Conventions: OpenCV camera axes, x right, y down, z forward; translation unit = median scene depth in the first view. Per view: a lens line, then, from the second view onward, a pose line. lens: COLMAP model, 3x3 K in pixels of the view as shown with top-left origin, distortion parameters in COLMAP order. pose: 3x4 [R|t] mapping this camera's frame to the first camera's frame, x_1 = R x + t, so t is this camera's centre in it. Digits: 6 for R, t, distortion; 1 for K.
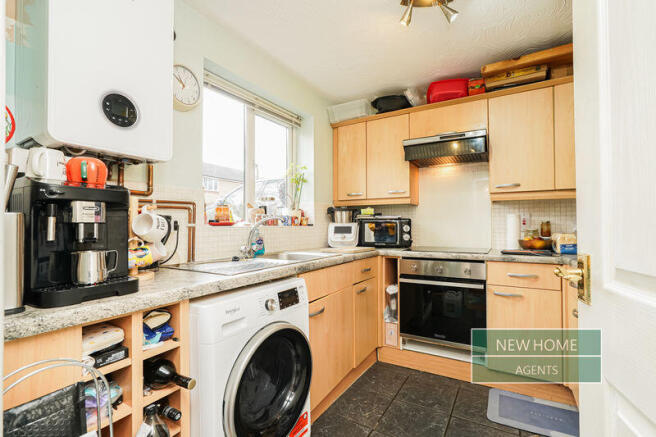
lens RADIAL K [[317.5, 0, 328.0], [0, 317.5, 218.5], [0, 0, 1]] dist [-0.026388, 0.018655]
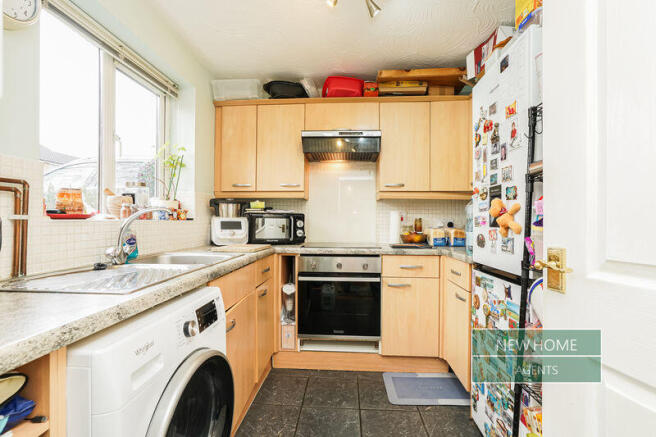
lens RADIAL K [[317.5, 0, 328.0], [0, 317.5, 218.5], [0, 0, 1]] dist [-0.026388, 0.018655]
pose [[0.884384, 0.011864, 0.466609, -0.143393], [-0.018623, 0.999778, 0.009878, 0.004501], [-0.466388, -0.017425, 0.884409, 0.129958]]
